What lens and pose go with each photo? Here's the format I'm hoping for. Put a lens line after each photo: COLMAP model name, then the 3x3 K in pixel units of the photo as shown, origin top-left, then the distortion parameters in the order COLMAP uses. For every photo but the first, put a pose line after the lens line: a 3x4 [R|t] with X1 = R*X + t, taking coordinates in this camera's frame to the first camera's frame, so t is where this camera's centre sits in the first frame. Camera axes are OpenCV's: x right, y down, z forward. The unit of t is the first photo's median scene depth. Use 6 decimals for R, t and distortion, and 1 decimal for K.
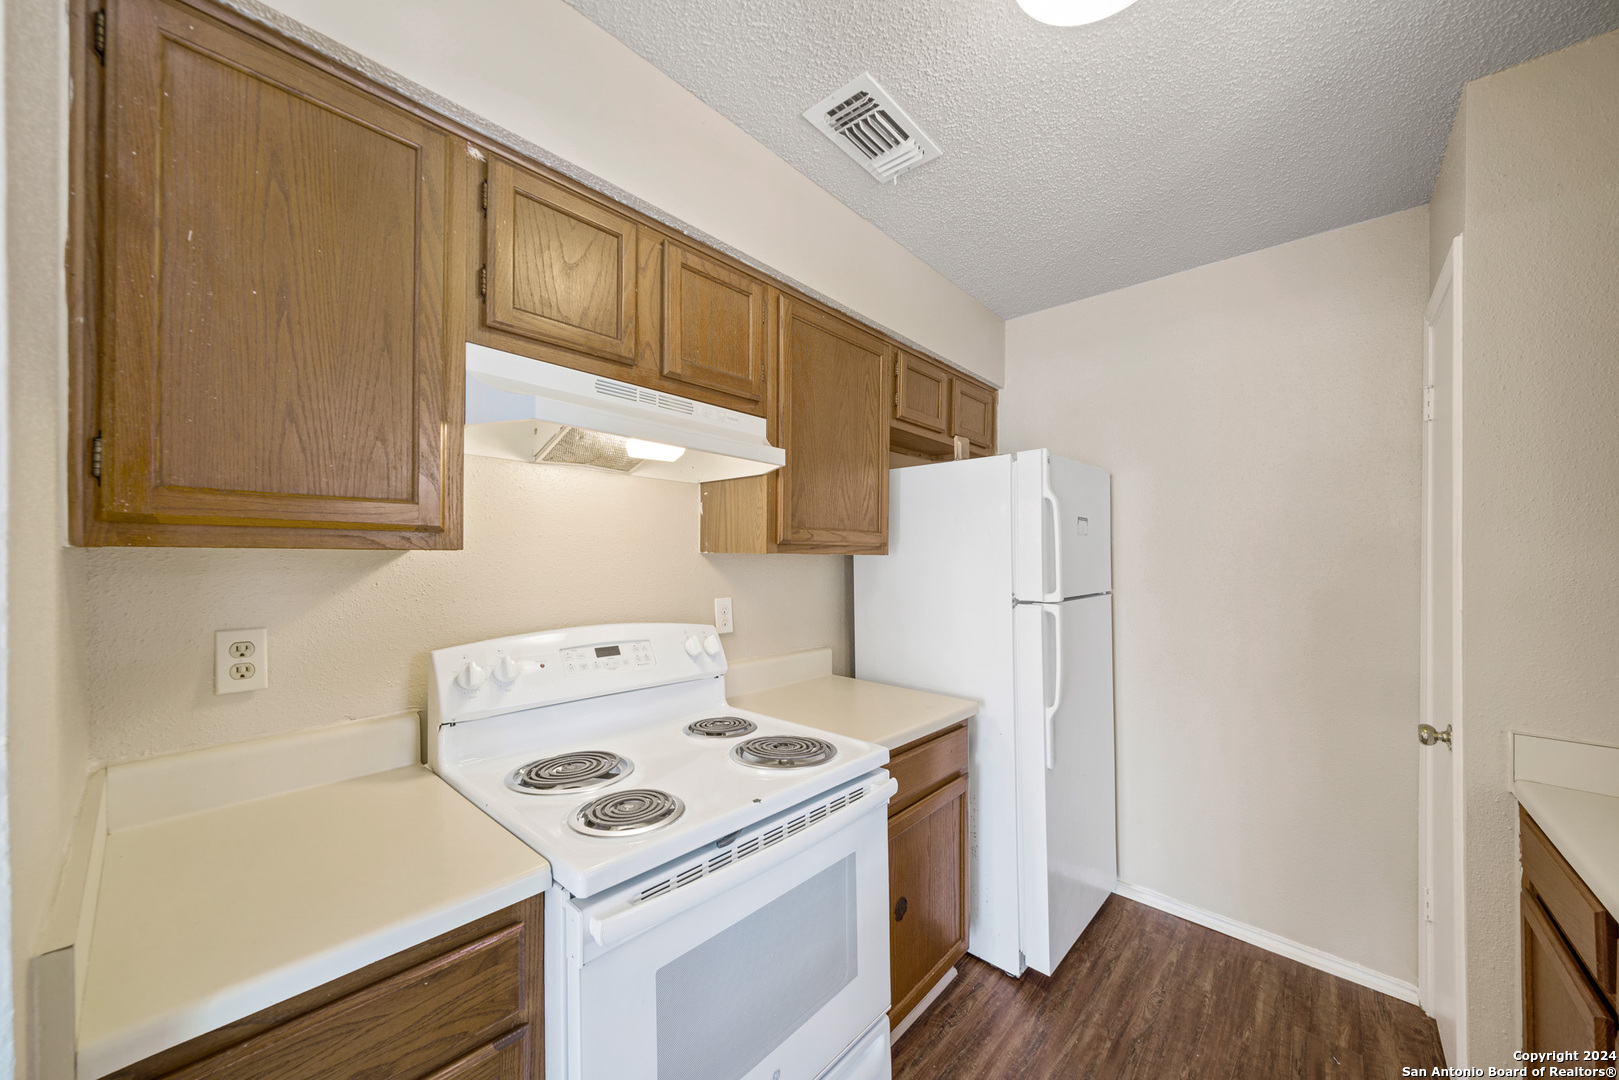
lens RADIAL K [[588.6, 0, 805.1], [0, 588.6, 550.1], [0, 0, 1]] dist [0.001765, 0.000171]
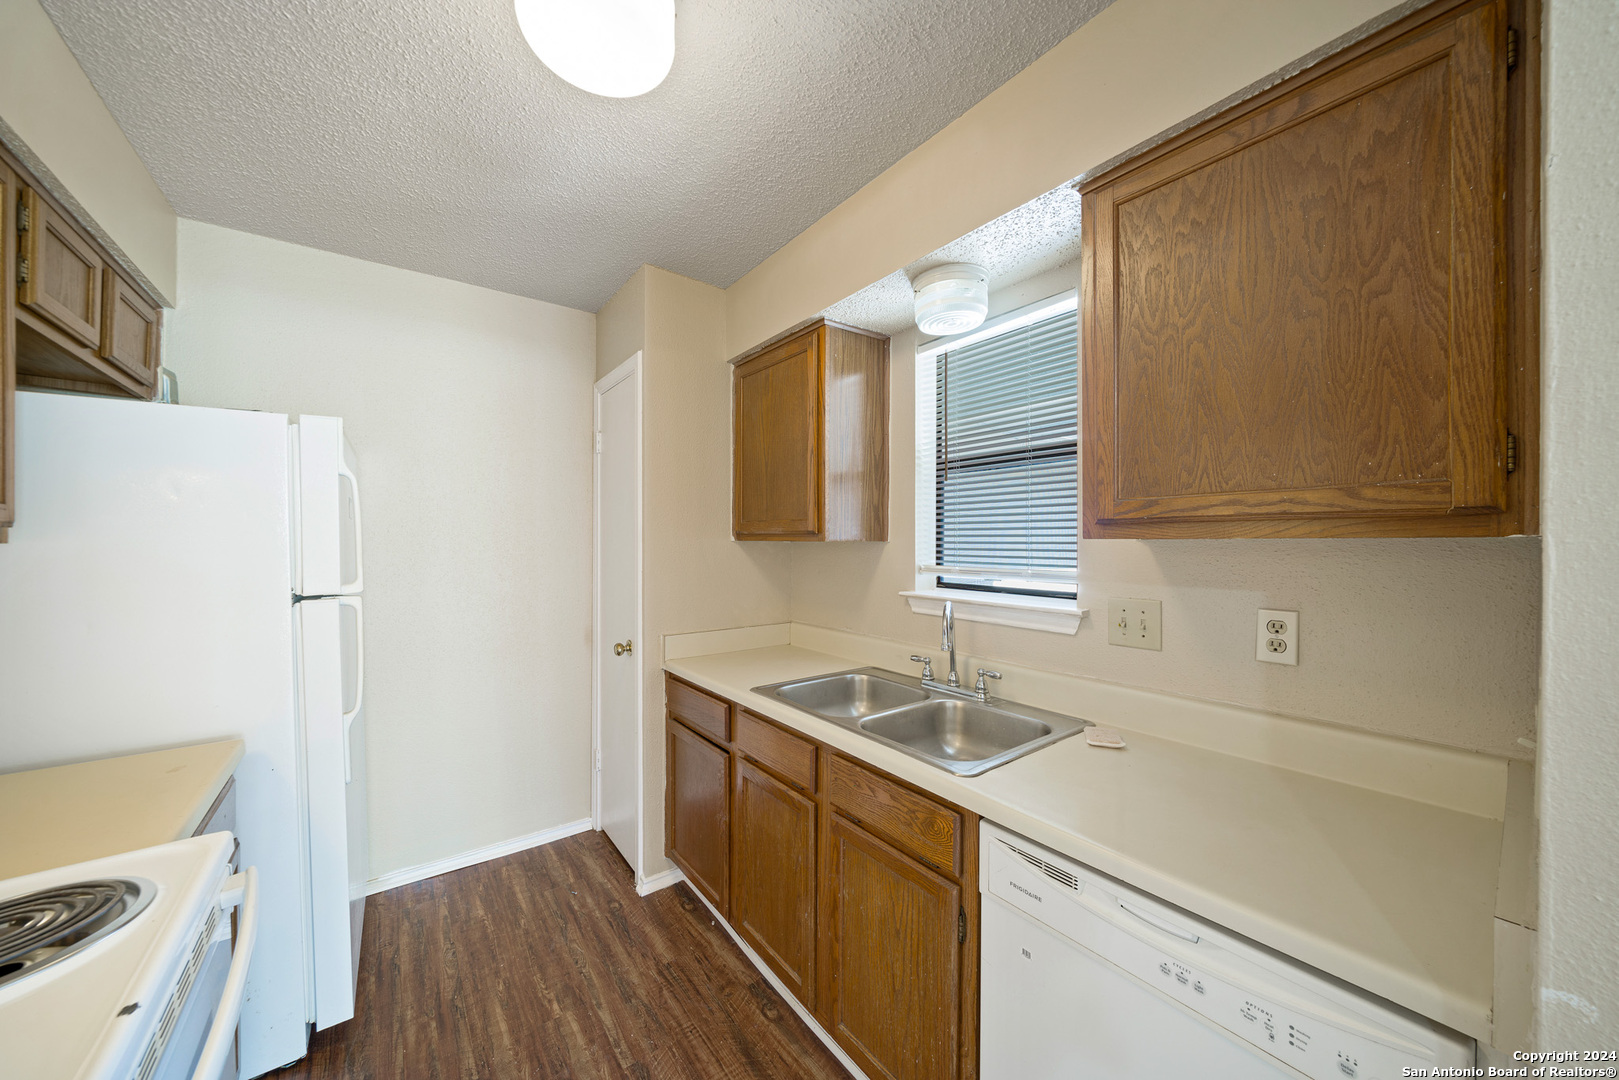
lens RADIAL K [[551.9, 0, 789.1], [0, 551.9, 540.1], [0, 0, 1]] dist [-0.008348, -0.000048]
pose [[0.192003, -0.008350, 0.981359, -0.268997], [-0.002914, 0.999955, 0.009078, -0.001224], [-0.981390, -0.004603, 0.191970, 0.218195]]
